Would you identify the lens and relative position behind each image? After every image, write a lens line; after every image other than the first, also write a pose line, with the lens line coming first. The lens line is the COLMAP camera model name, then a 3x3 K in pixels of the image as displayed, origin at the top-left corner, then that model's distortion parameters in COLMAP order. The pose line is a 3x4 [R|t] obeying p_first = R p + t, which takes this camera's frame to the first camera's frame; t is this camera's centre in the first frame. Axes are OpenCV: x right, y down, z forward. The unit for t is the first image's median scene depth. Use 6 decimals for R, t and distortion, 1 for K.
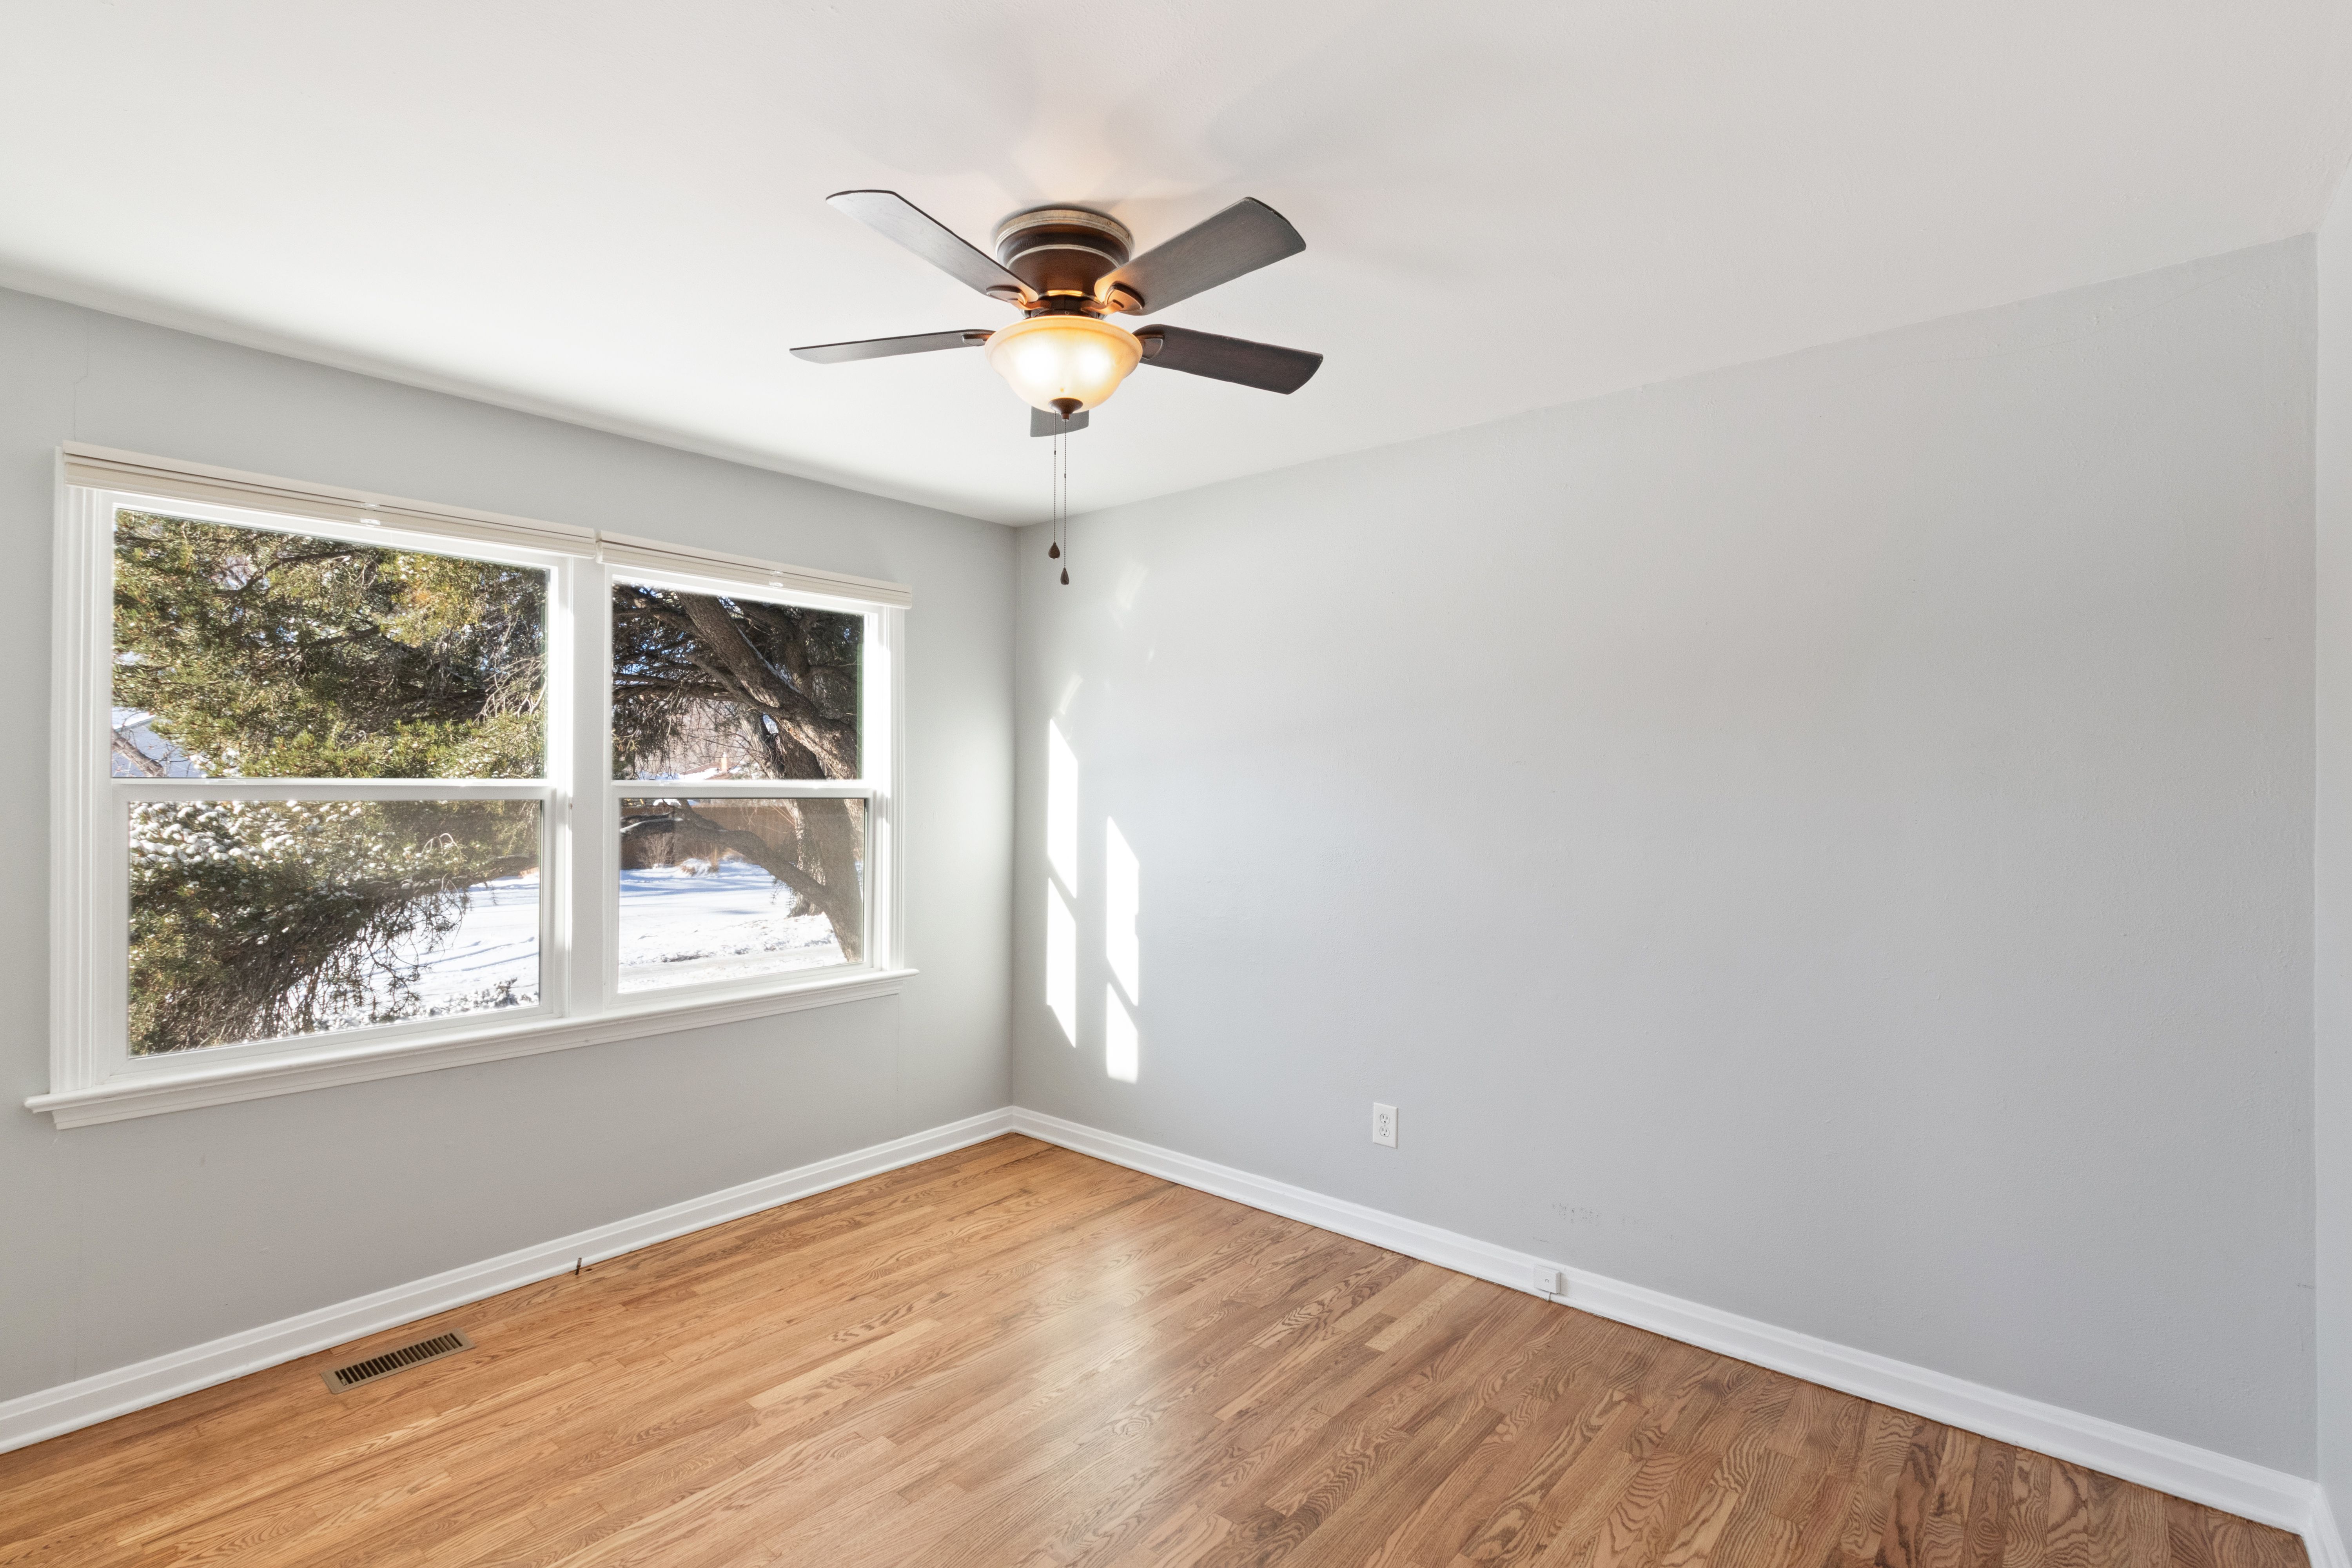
lens RADIAL K [[1129.4, 0, 1149.9], [0, 1129.4, 785.3], [0, 0, 1]] dist [-0.003577, 0.001119]
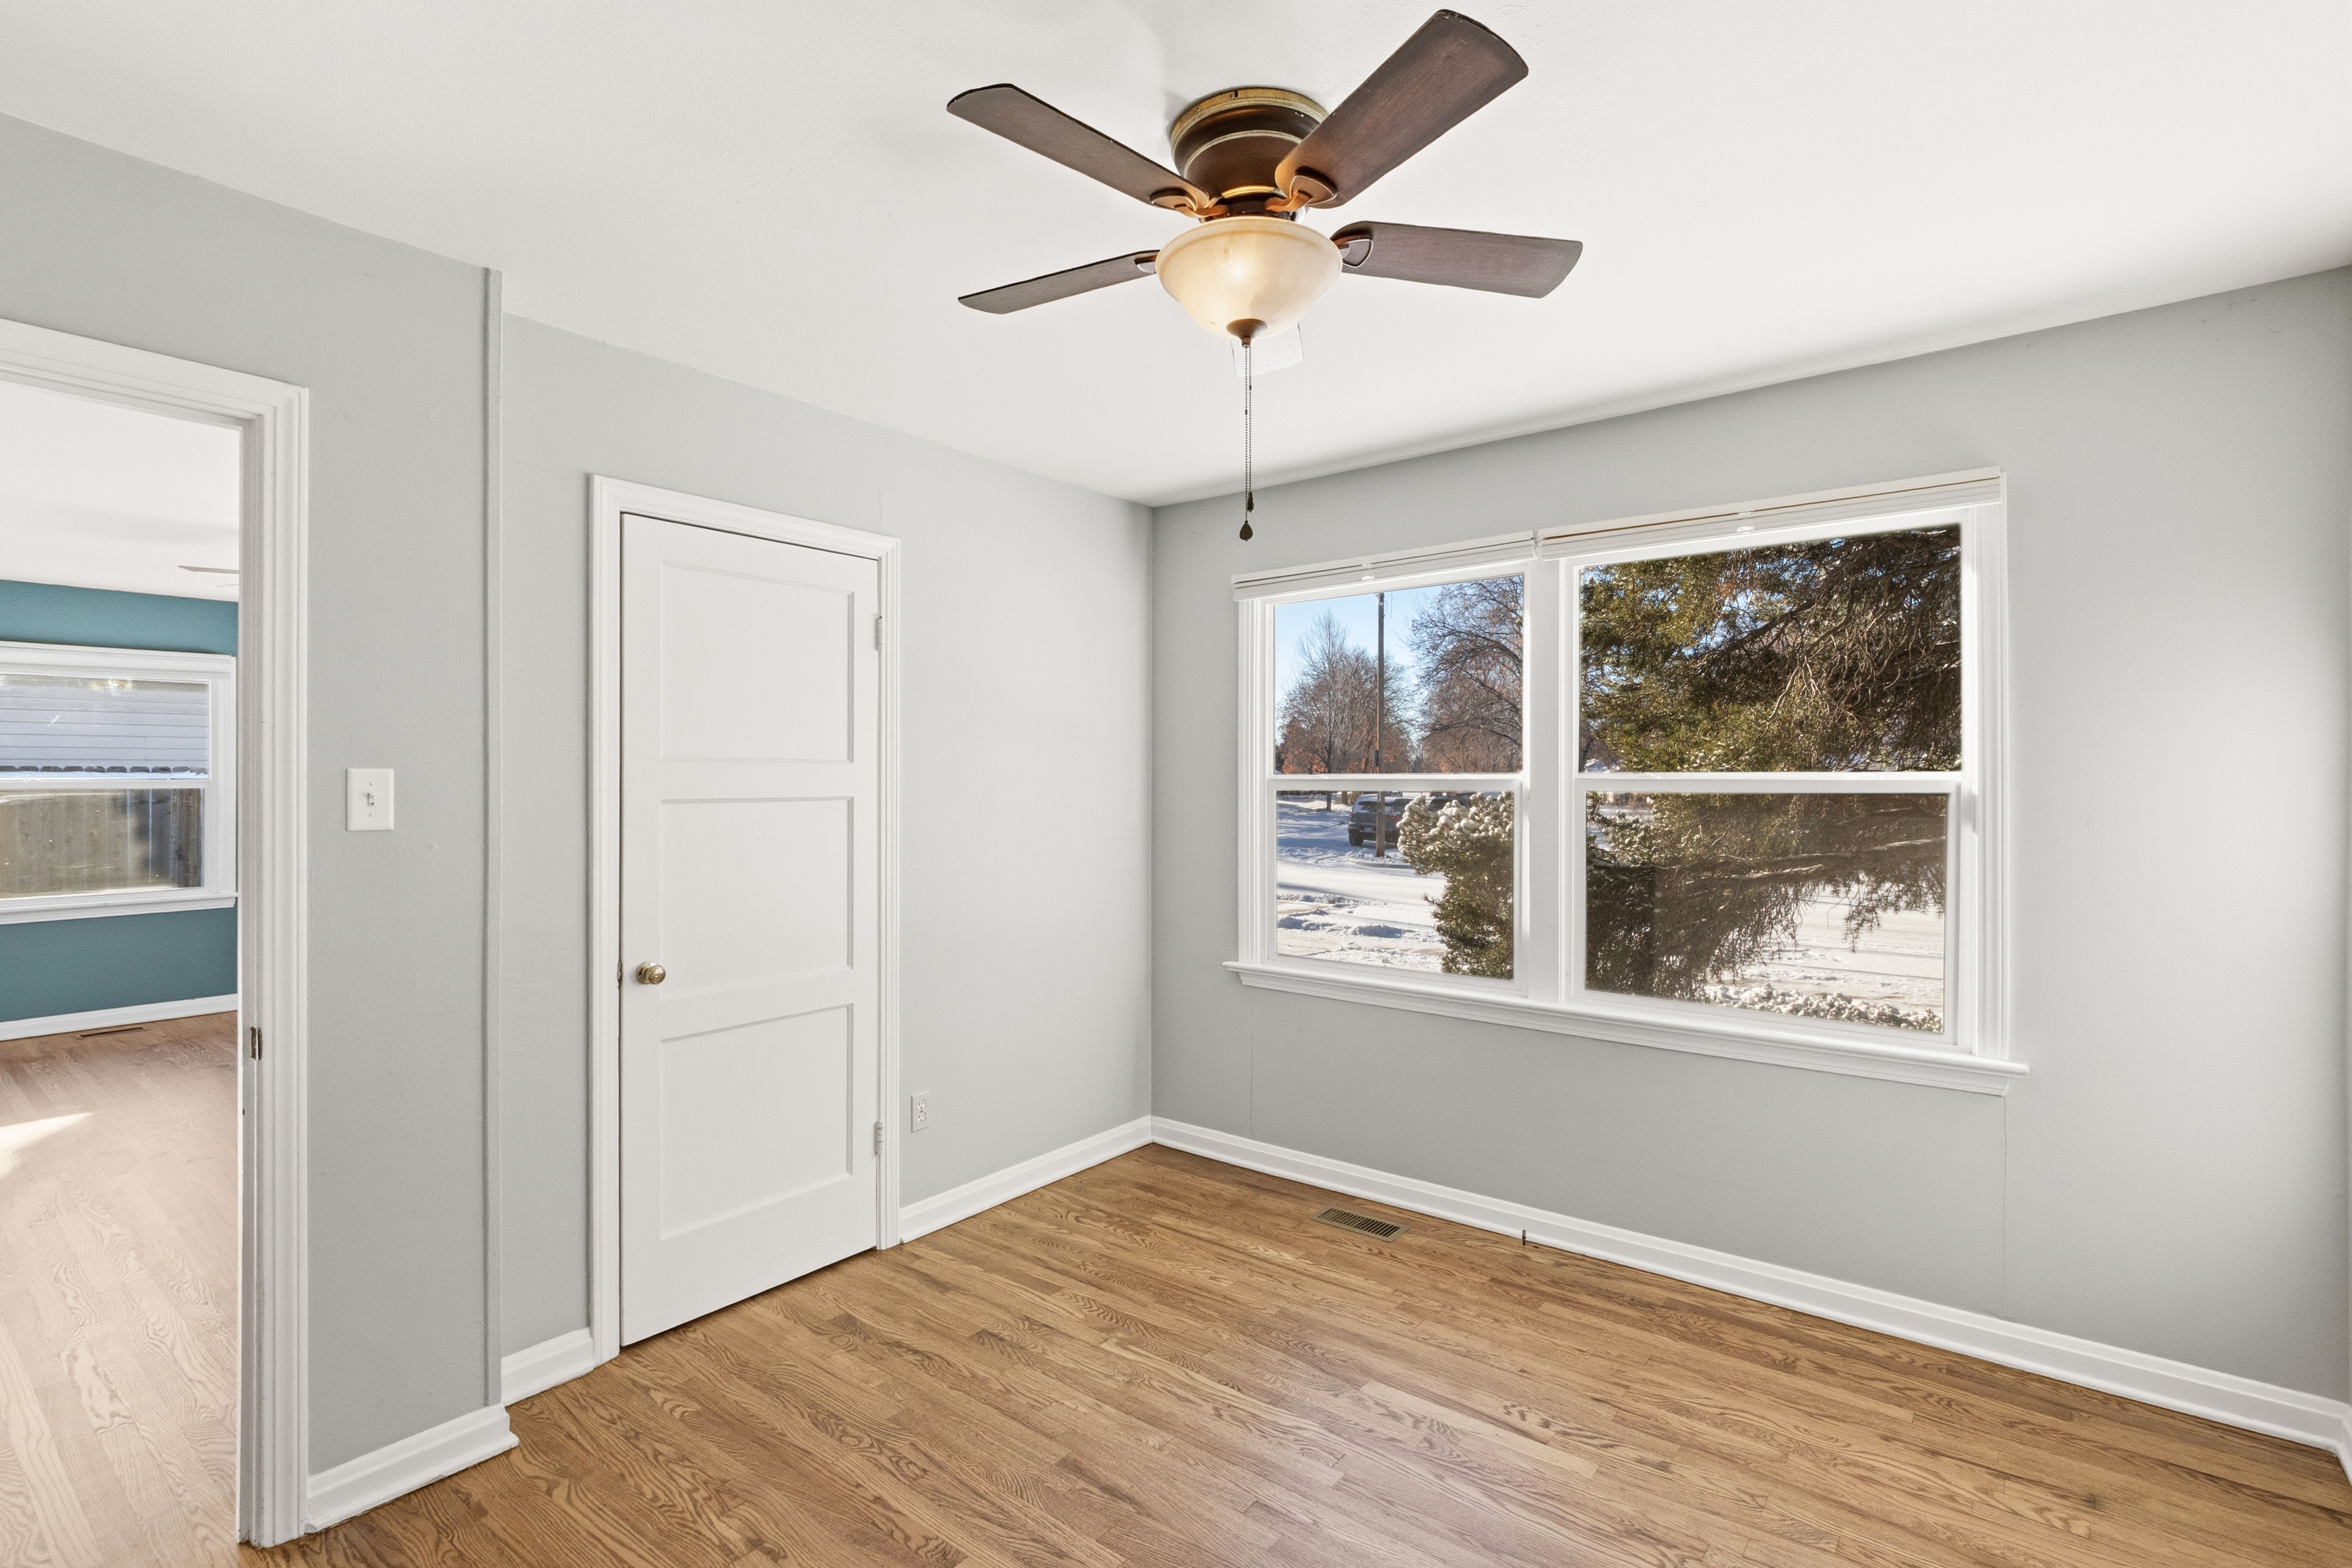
lens RADIAL K [[1120.3, 0, 1141.0], [0, 1120.3, 778.0], [0, 0, 1]] dist [-0.002513, -0.000211]
pose [[0.014097, -0.003363, -0.999895, 0.548573], [0.001089, 0.999994, -0.003348, 0.003655], [0.999900, -0.001041, 0.014100, 0.654407]]
